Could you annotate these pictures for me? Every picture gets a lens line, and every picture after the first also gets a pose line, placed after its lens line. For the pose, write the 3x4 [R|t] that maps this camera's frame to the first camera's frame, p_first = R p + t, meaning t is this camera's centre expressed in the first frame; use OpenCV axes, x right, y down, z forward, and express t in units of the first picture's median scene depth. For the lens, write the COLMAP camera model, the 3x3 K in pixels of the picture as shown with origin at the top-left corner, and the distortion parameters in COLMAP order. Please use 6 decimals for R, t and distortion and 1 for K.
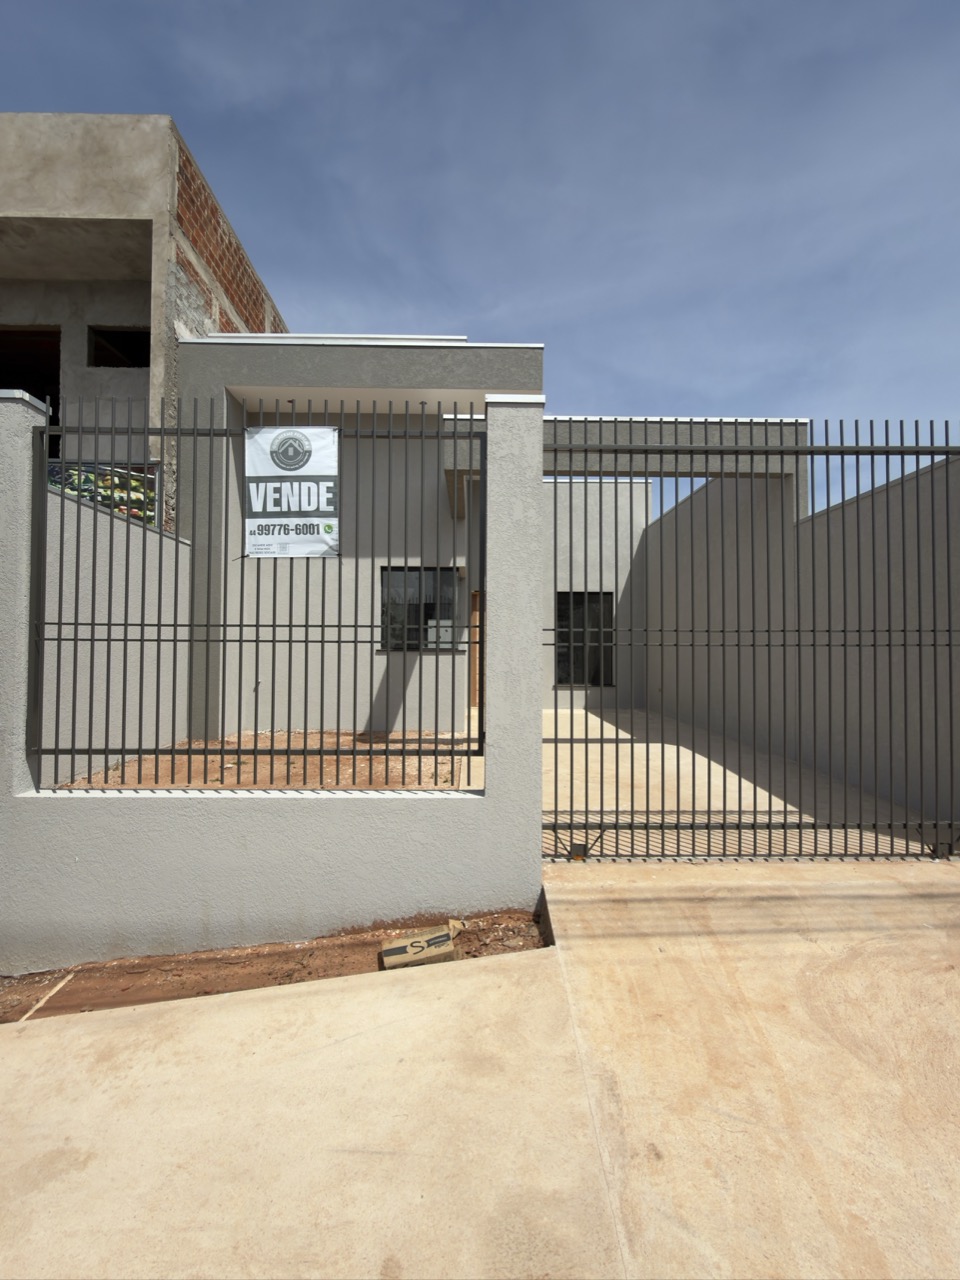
lens RADIAL K [[601.5, 0, 482.3], [0, 601.5, 642.1], [0, 0, 1]] dist [-0.001966, -0.000253]
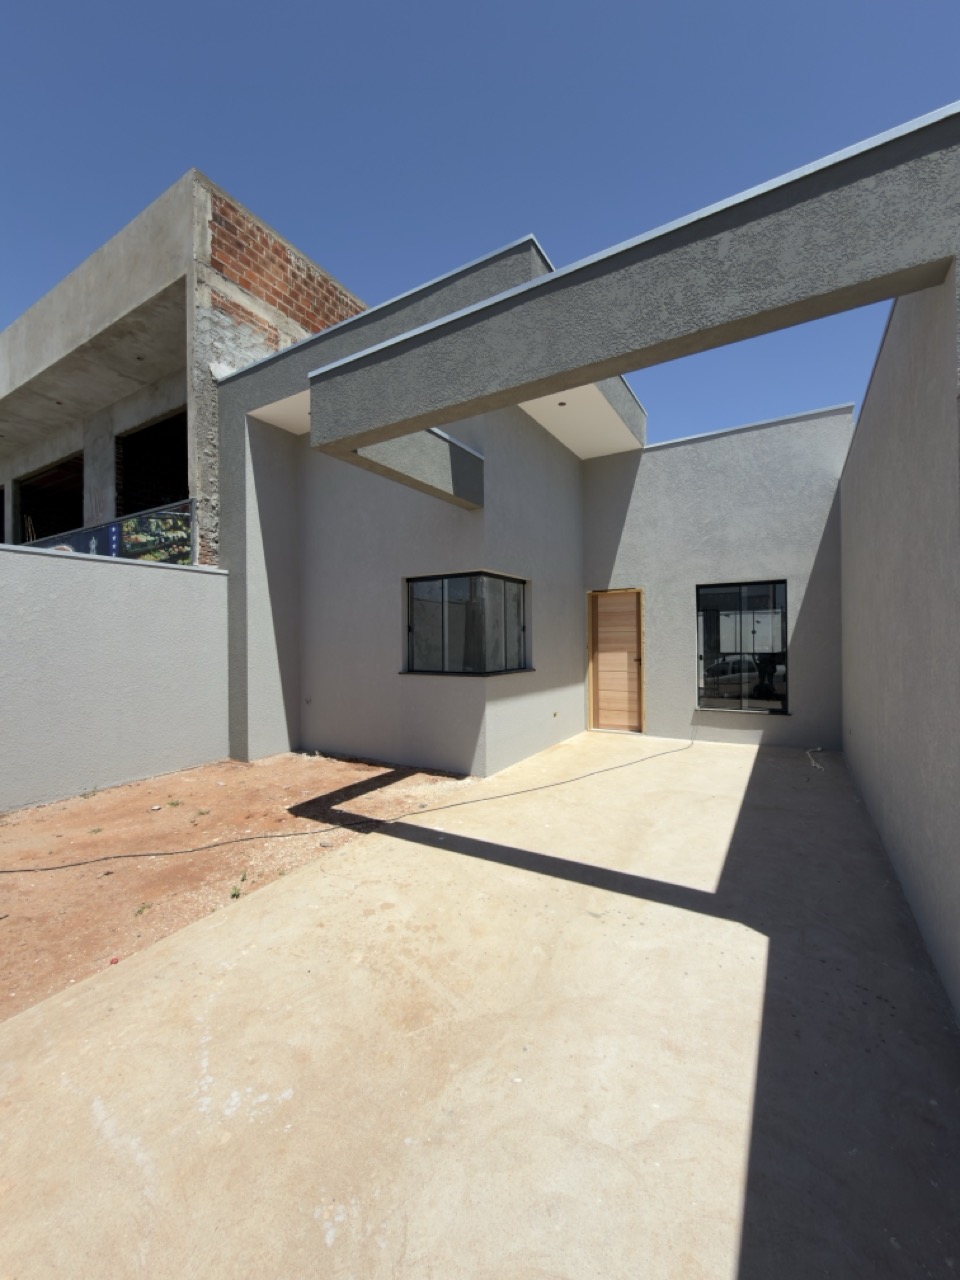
lens RADIAL K [[508.4, 0, 481.7], [0, 508.4, 639.2], [0, 0, 1]] dist [-0.001959, 0.000418]
pose [[0.843900, -0.015002, -0.536291, 0.361787], [0.026813, 0.999539, 0.014232, -0.048773], [0.535830, -0.026390, 0.843913, 0.486385]]
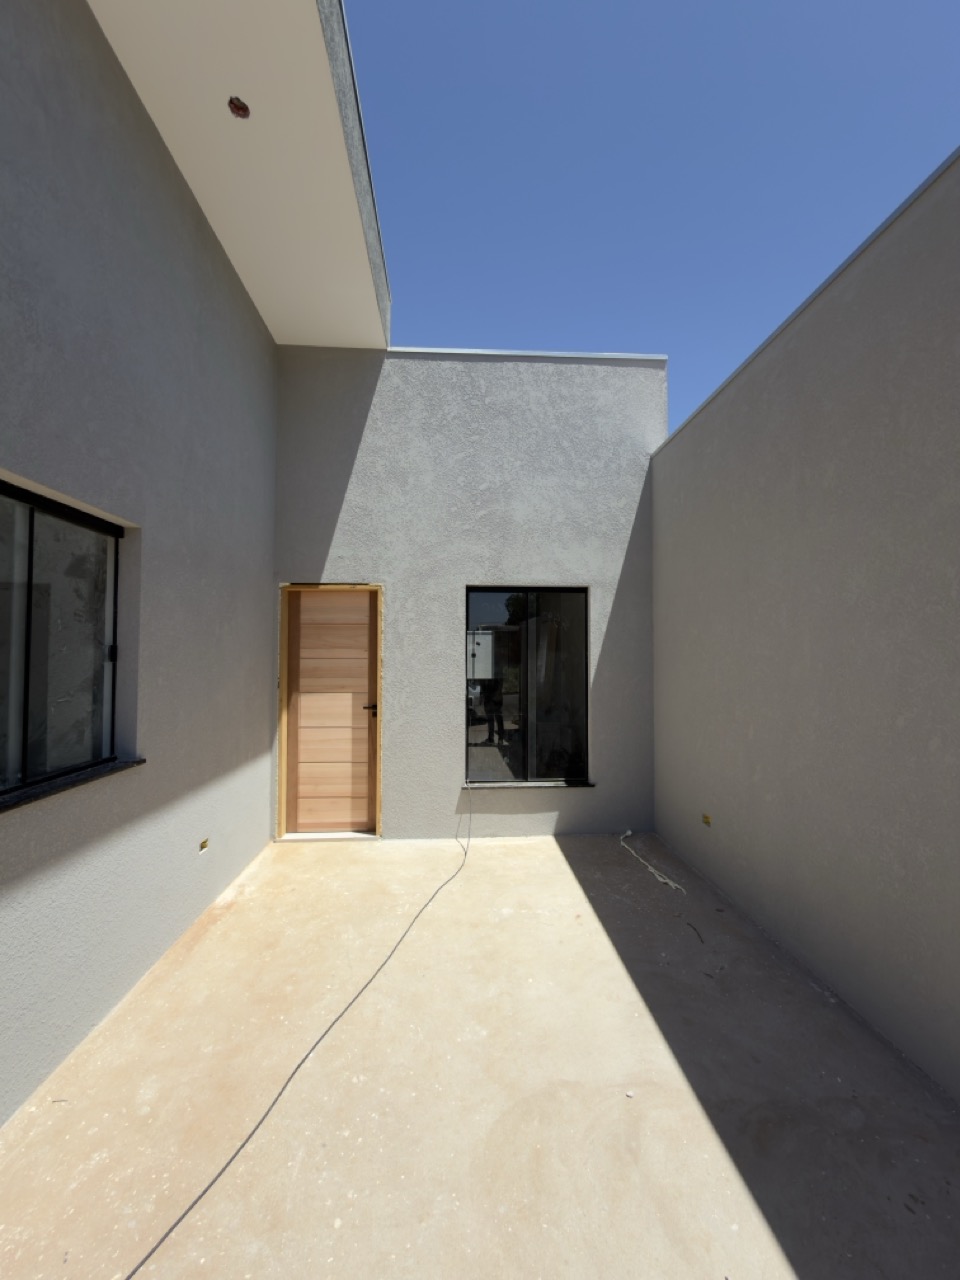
lens RADIAL K [[508.4, 0, 478.2], [0, 508.4, 642.2], [0, 0, 1]] dist [-0.001959, 0.000418]
pose [[0.999250, -0.001287, 0.038712, 0.177846], [0.001360, 0.999997, -0.001854, -0.059116], [-0.038710, 0.001905, 0.999249, 0.925321]]
